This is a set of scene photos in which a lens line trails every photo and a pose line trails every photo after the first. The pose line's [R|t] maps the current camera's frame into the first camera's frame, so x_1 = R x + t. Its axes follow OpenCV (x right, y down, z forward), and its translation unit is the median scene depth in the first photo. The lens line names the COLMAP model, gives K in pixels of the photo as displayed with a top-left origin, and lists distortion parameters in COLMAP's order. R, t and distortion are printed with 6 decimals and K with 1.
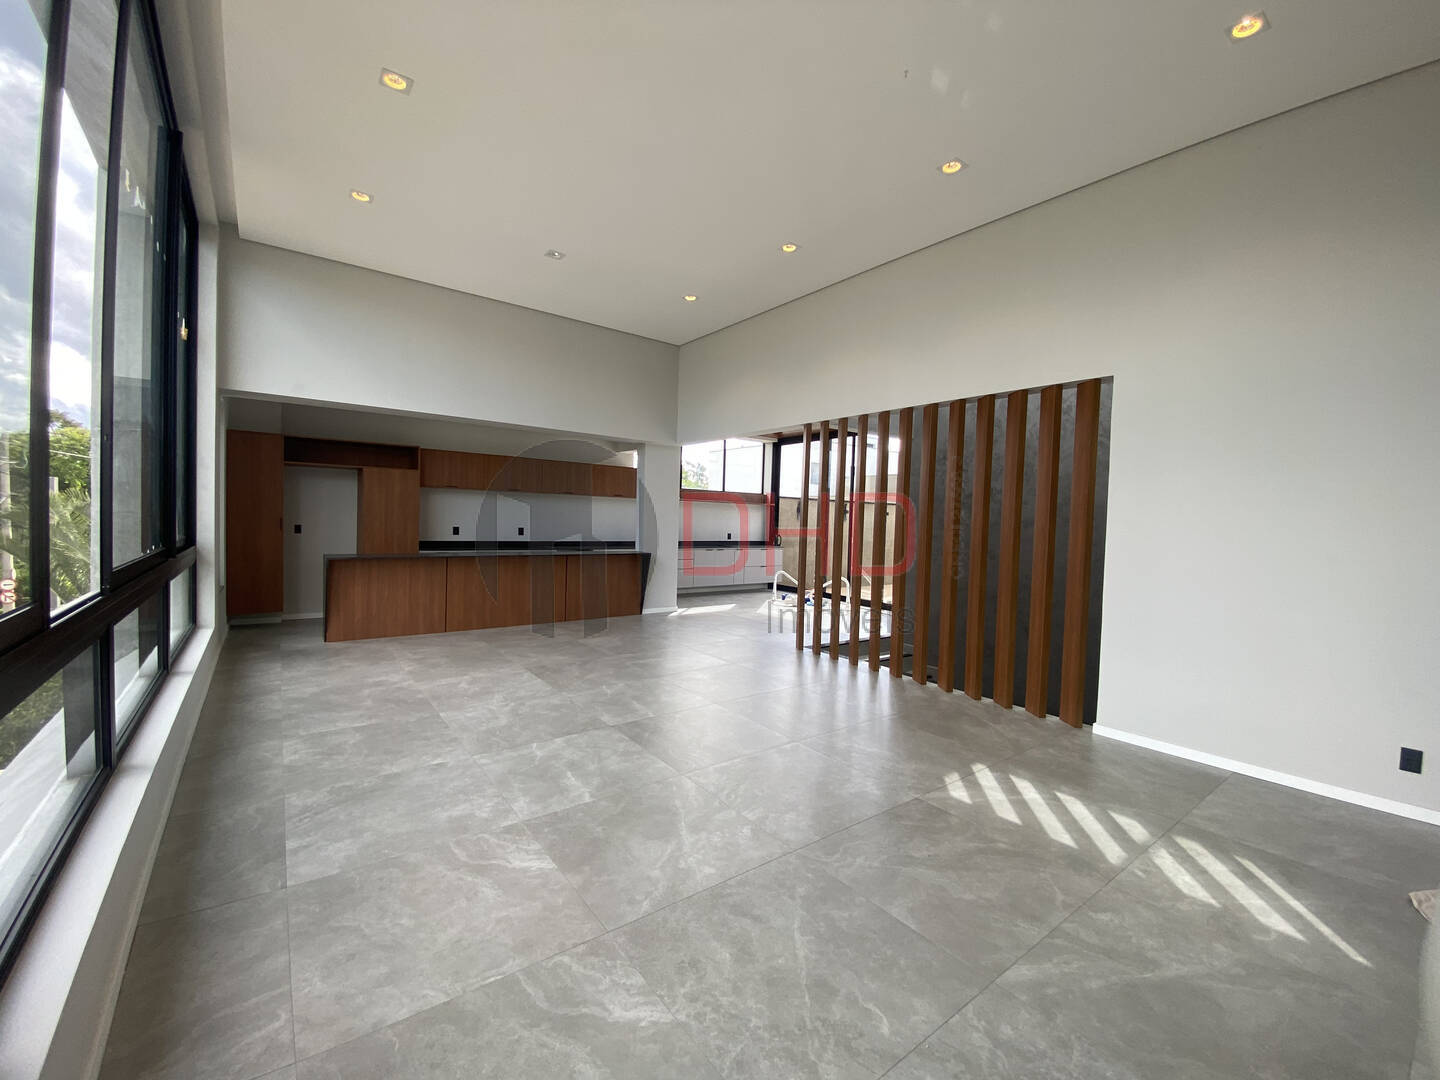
lens RADIAL K [[588.9, 0, 720.0], [0, 588.9, 540.0], [0, 0, 1]] dist [0.034795, -0.000322]
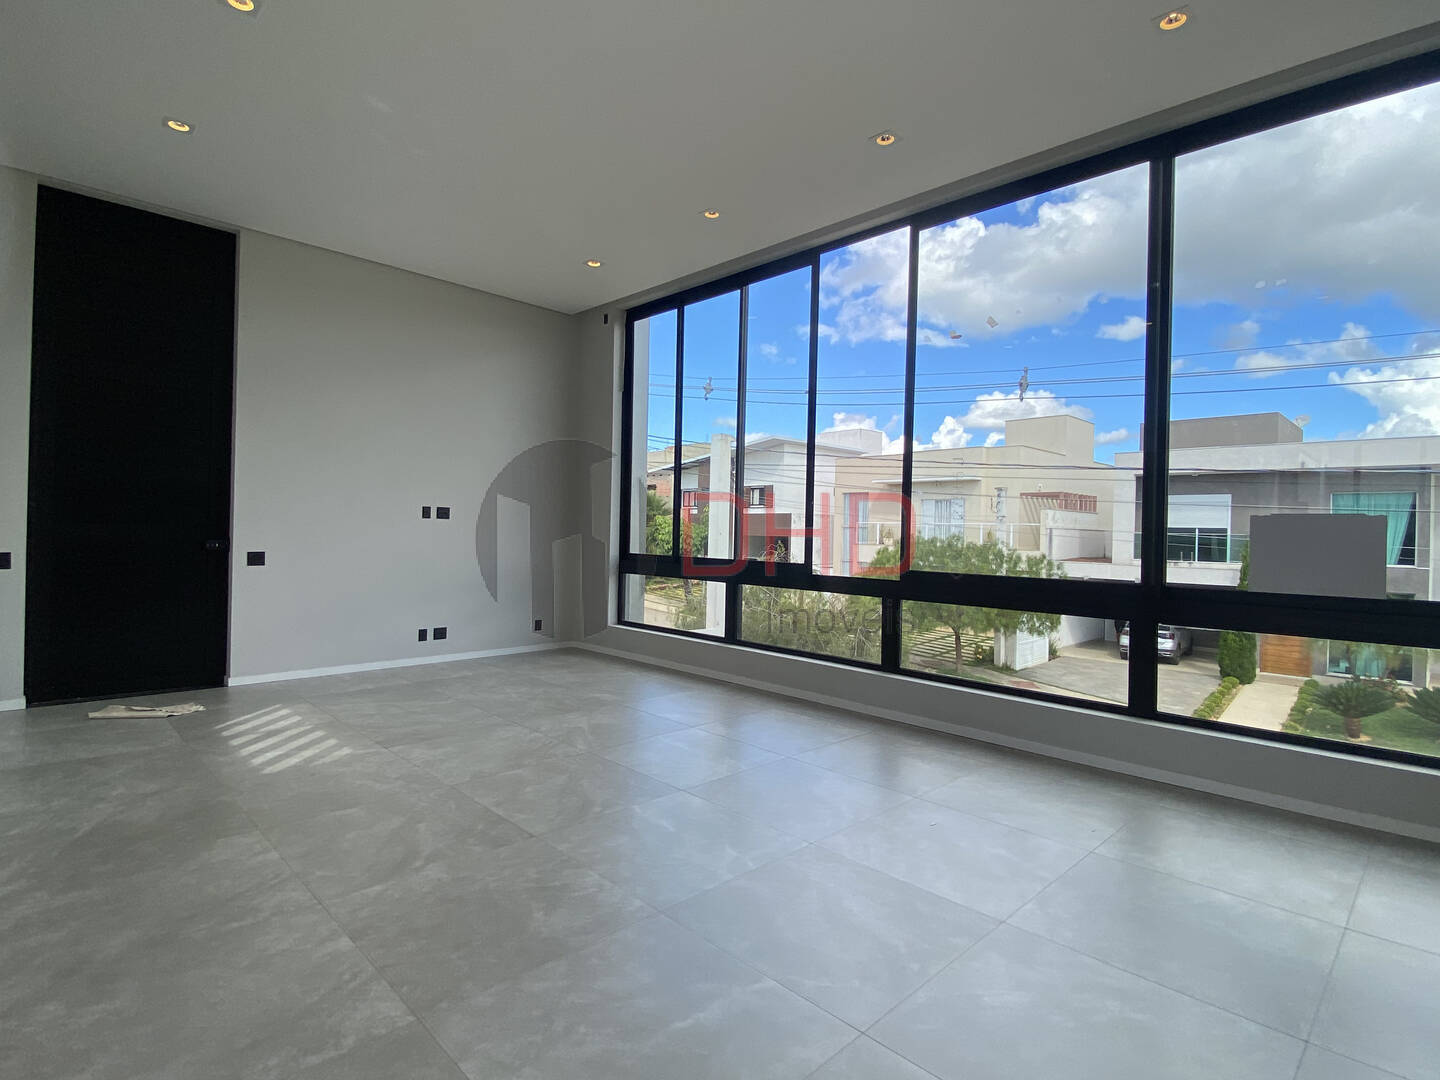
lens RADIAL K [[724.6, 0, 715.8], [0, 724.6, 531.5], [0, 0, 1]] dist [0.051178, -0.043979]
pose [[-0.990653, -0.051864, -0.126163, -0.086270], [-0.056302, 0.997905, 0.031864, -0.064918], [0.124246, 0.038669, -0.991498, 1.914753]]
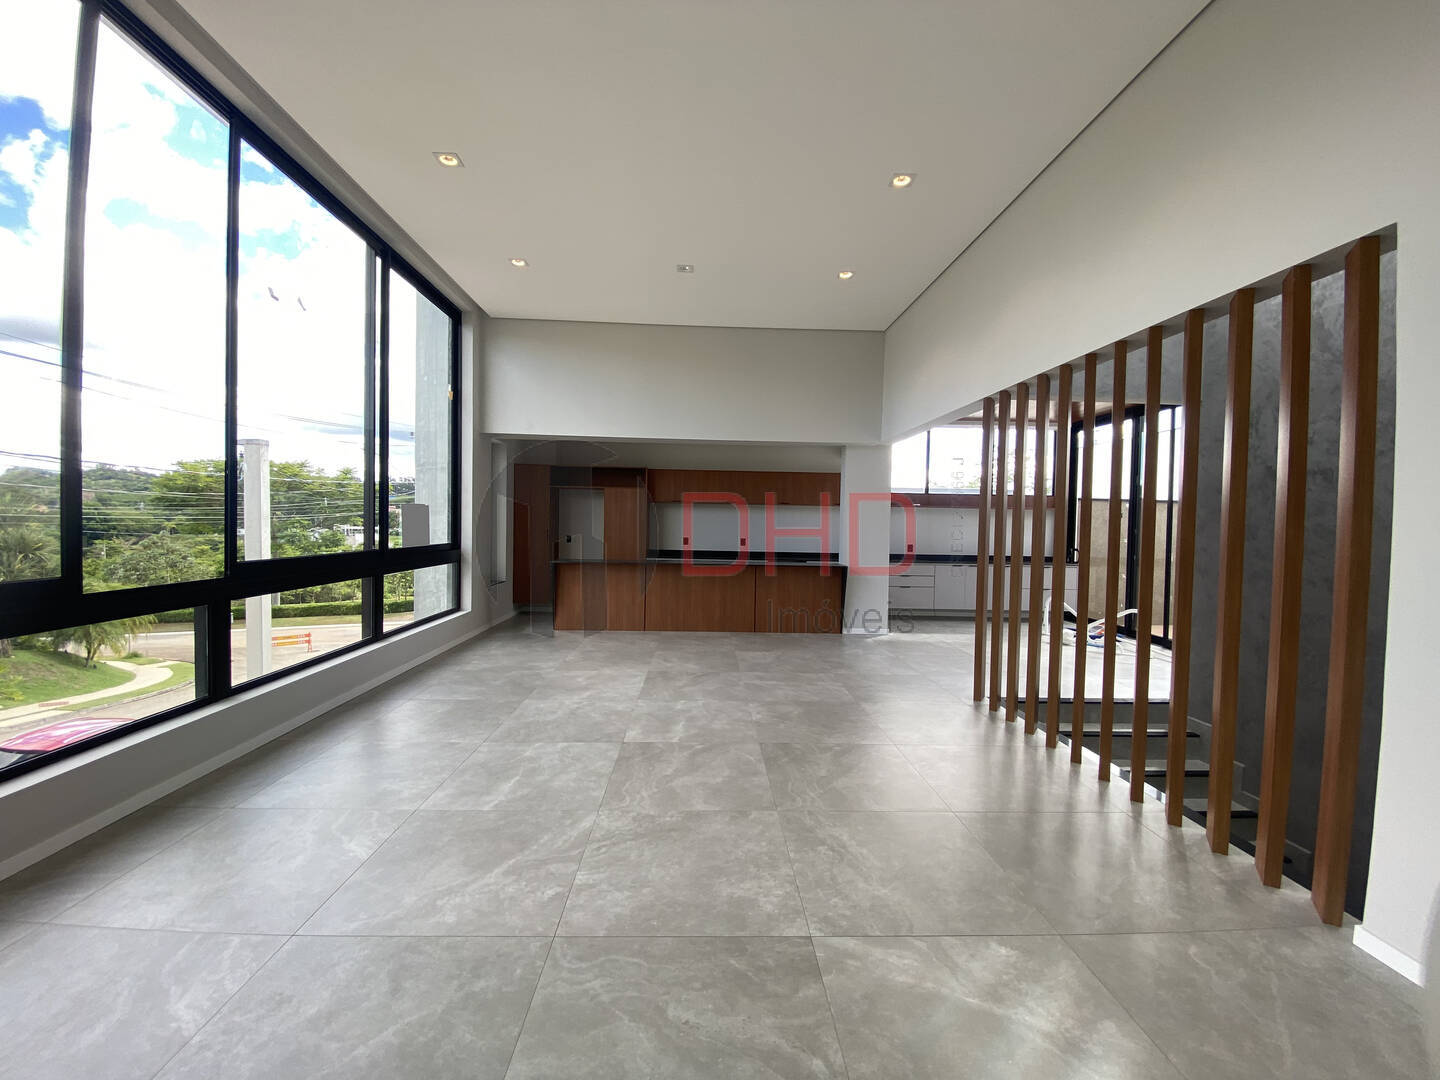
lens RADIAL K [[588.9, 0, 720.0], [0, 588.9, 540.0], [0, 0, 1]] dist [0.034795, -0.000322]
pose [[0.818697, 0.003337, -0.574216, 0.480045], [-0.016634, 0.999701, -0.017906, 0.002400], [0.573985, 0.024211, 0.818508, 0.290367]]
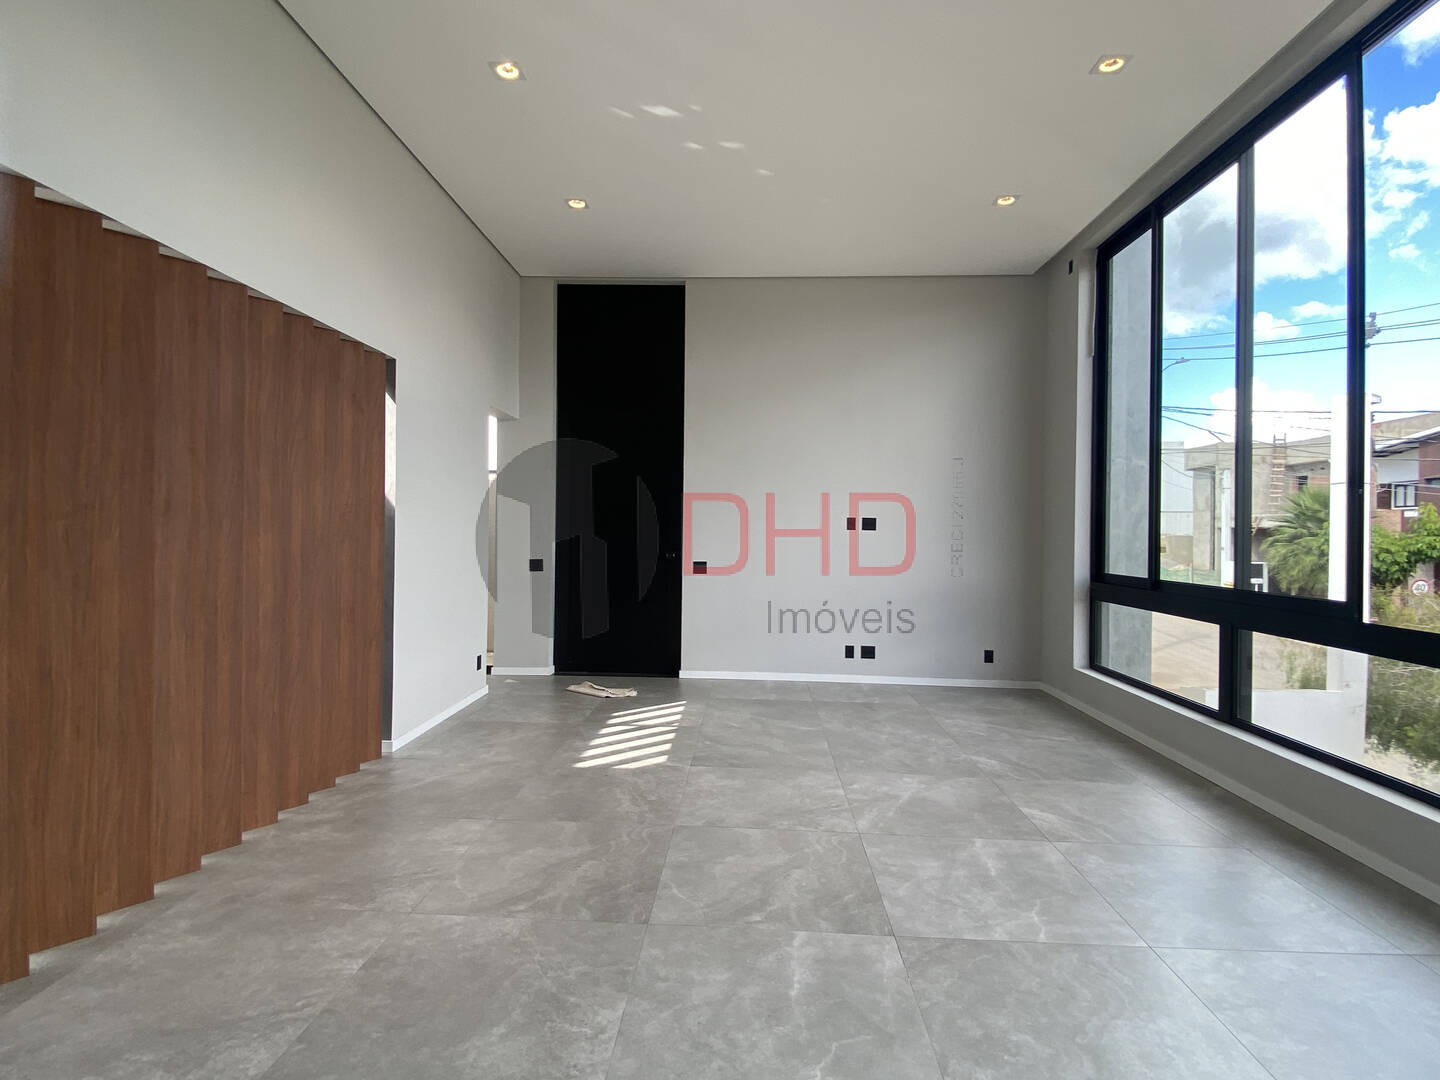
lens RADIAL K [[724.6, 0, 715.8], [0, 724.6, 531.5], [0, 0, 1]] dist [0.051178, -0.043979]
pose [[-0.763595, -0.042275, 0.644310, -0.457277], [-0.014960, 0.998745, 0.047802, -0.071967], [-0.645522, 0.026862, -0.763269, 1.550469]]
